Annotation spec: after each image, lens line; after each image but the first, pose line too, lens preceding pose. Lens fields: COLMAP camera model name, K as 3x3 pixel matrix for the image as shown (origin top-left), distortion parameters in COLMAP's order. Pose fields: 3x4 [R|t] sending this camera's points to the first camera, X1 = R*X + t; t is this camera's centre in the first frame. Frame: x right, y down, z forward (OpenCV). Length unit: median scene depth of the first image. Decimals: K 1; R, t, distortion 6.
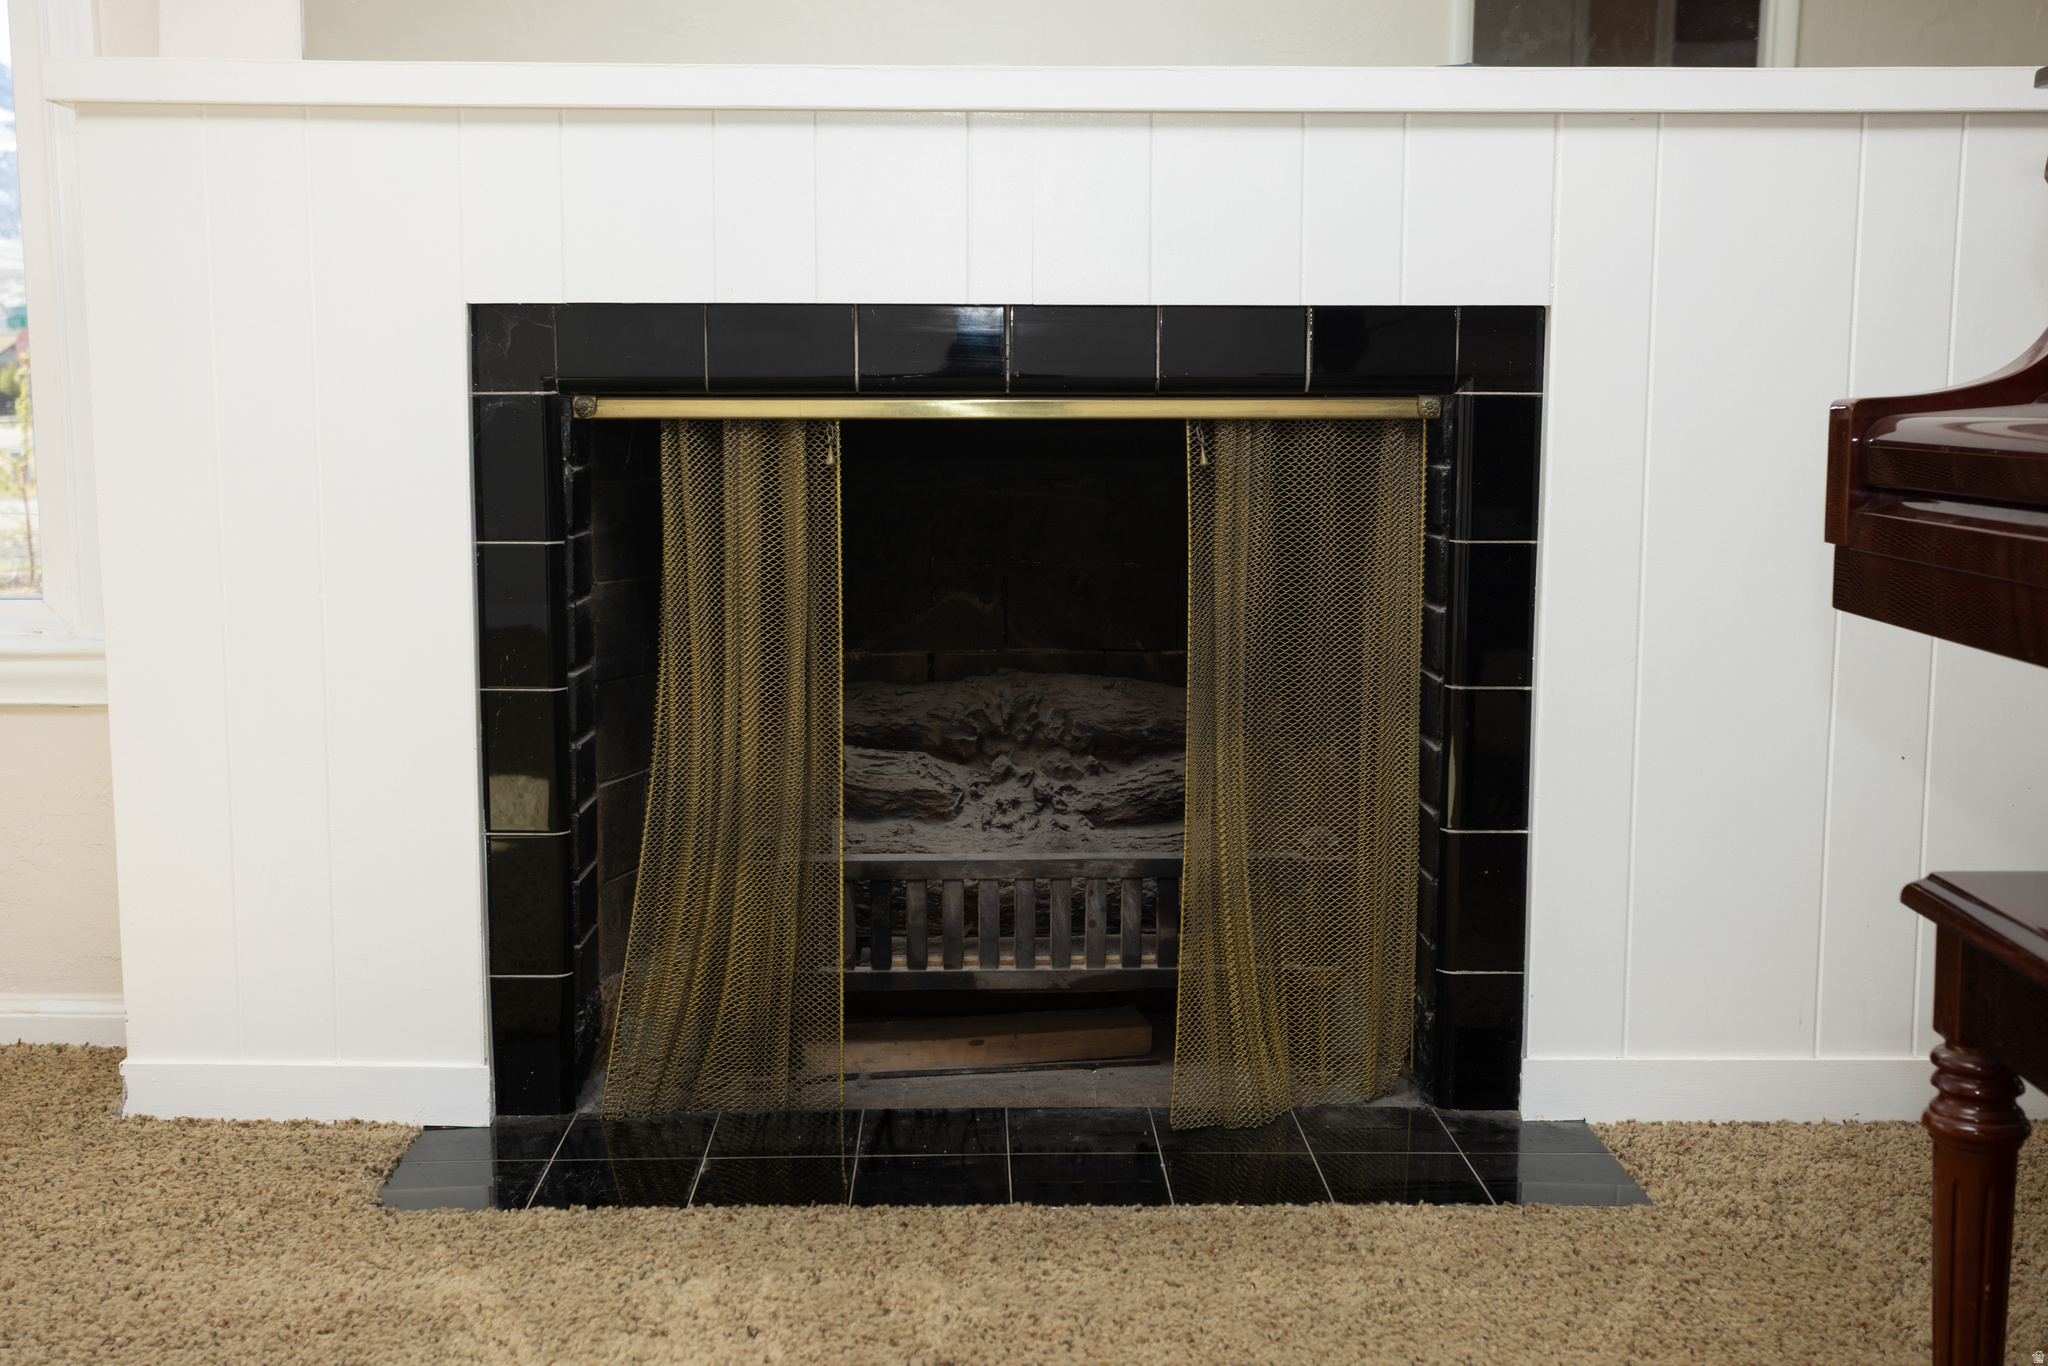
lens RADIAL K [[2286.0, 0, 1024.0], [0, 2286.0, 683.0], [0, 0, 1]] dist [0.007005, 0.119820]
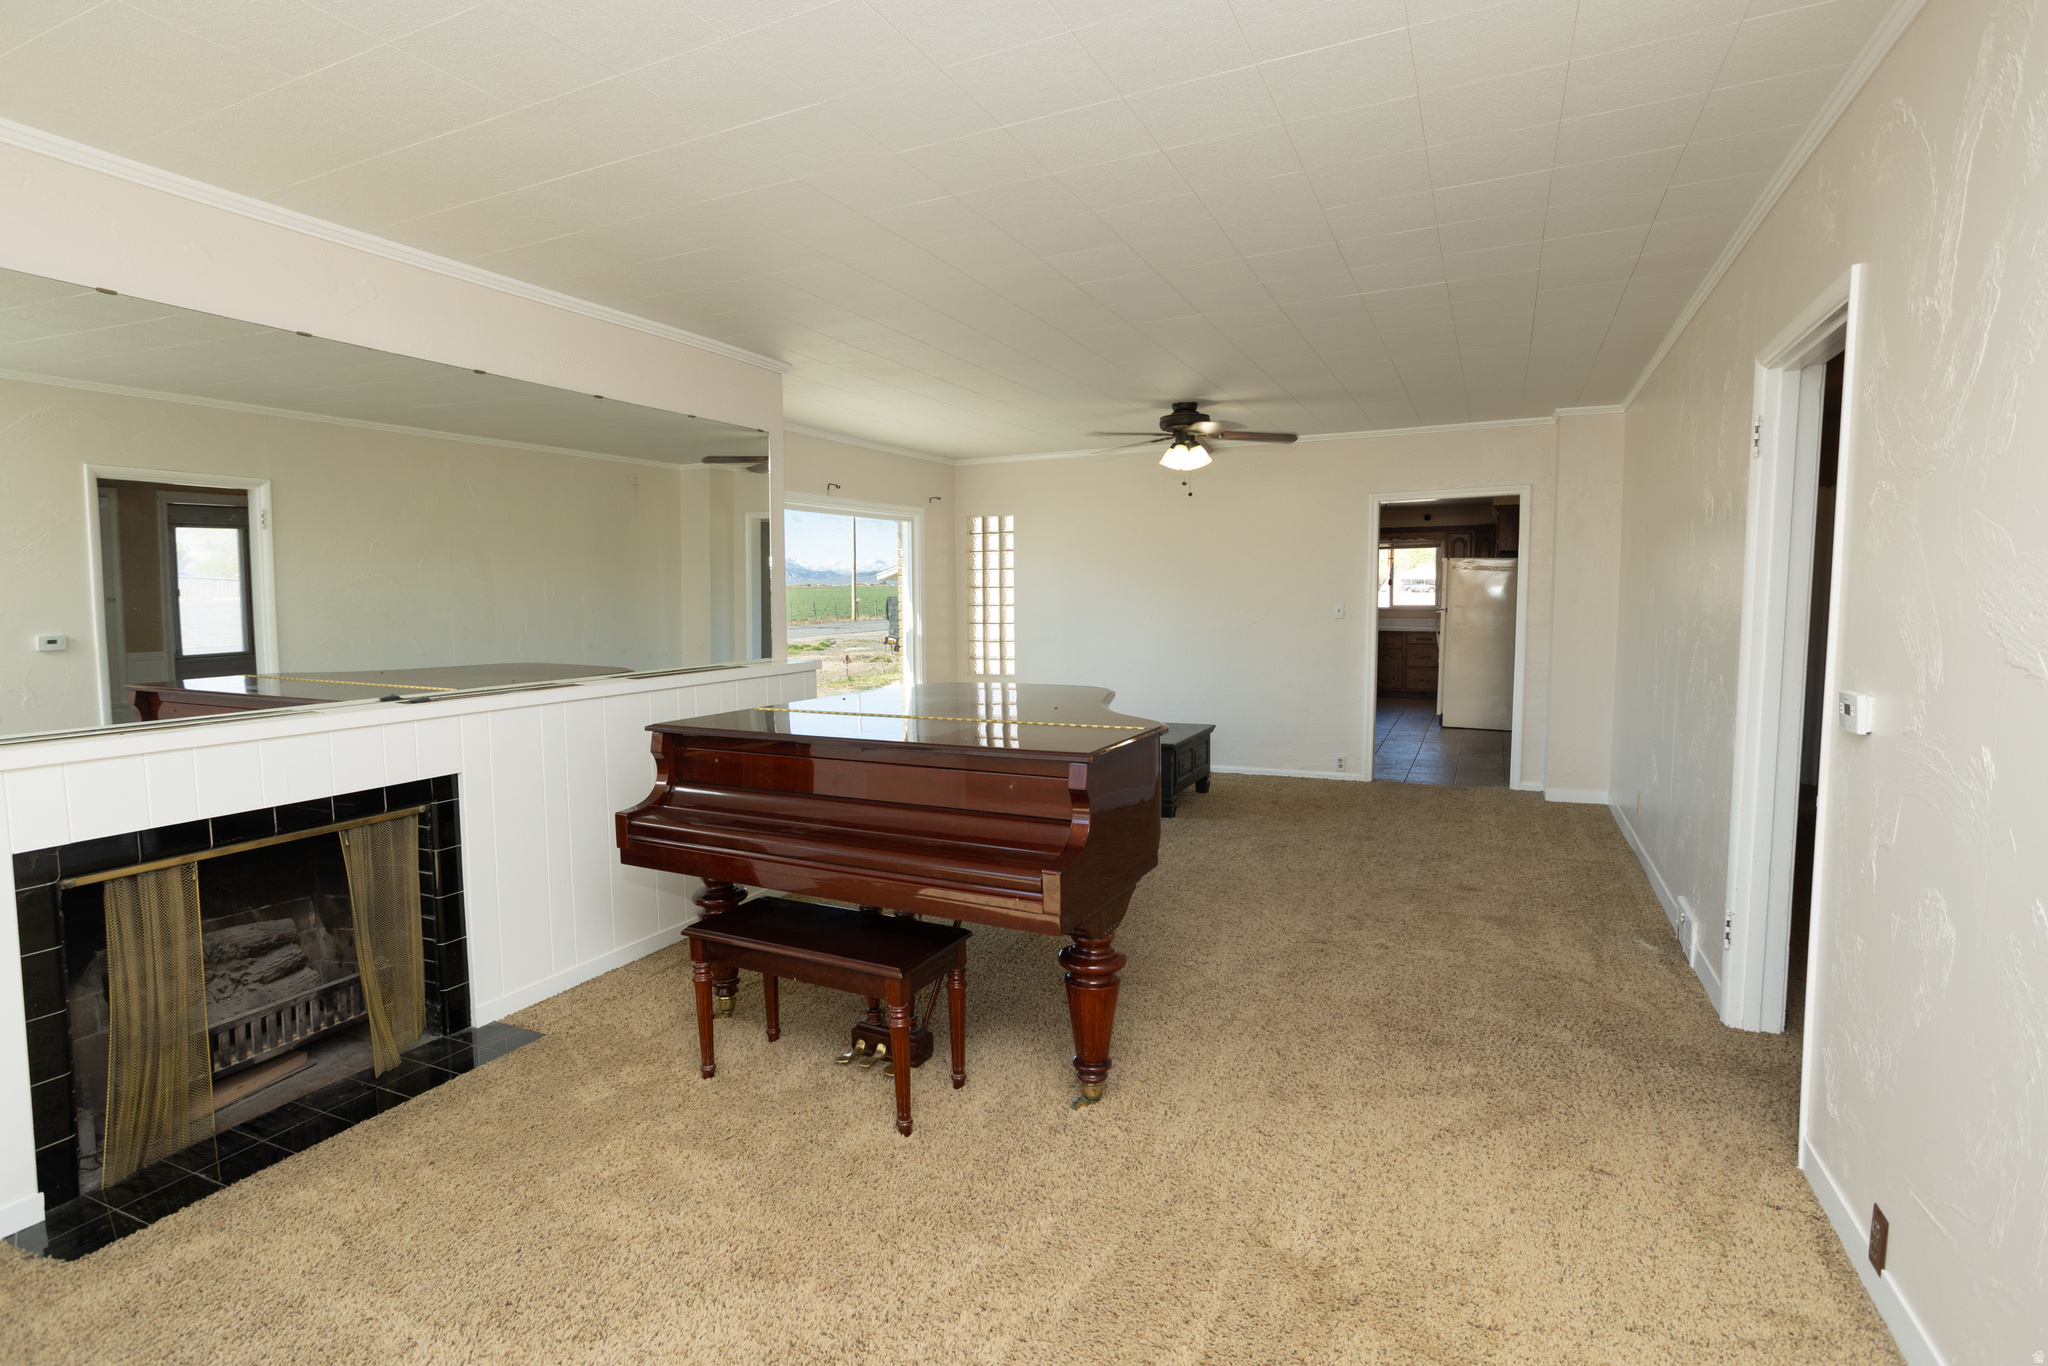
lens RADIAL K [[1012.0, 0, 1024.0], [0, 1012.0, 683.0], [0, 0, 1]] dist [-0.041738, 0.042242]
pose [[0.440092, -0.081891, 0.894211, -0.641917], [0.119070, 0.992361, 0.032279, -0.232837], [-0.890023, 0.092268, 0.446481, -0.313939]]
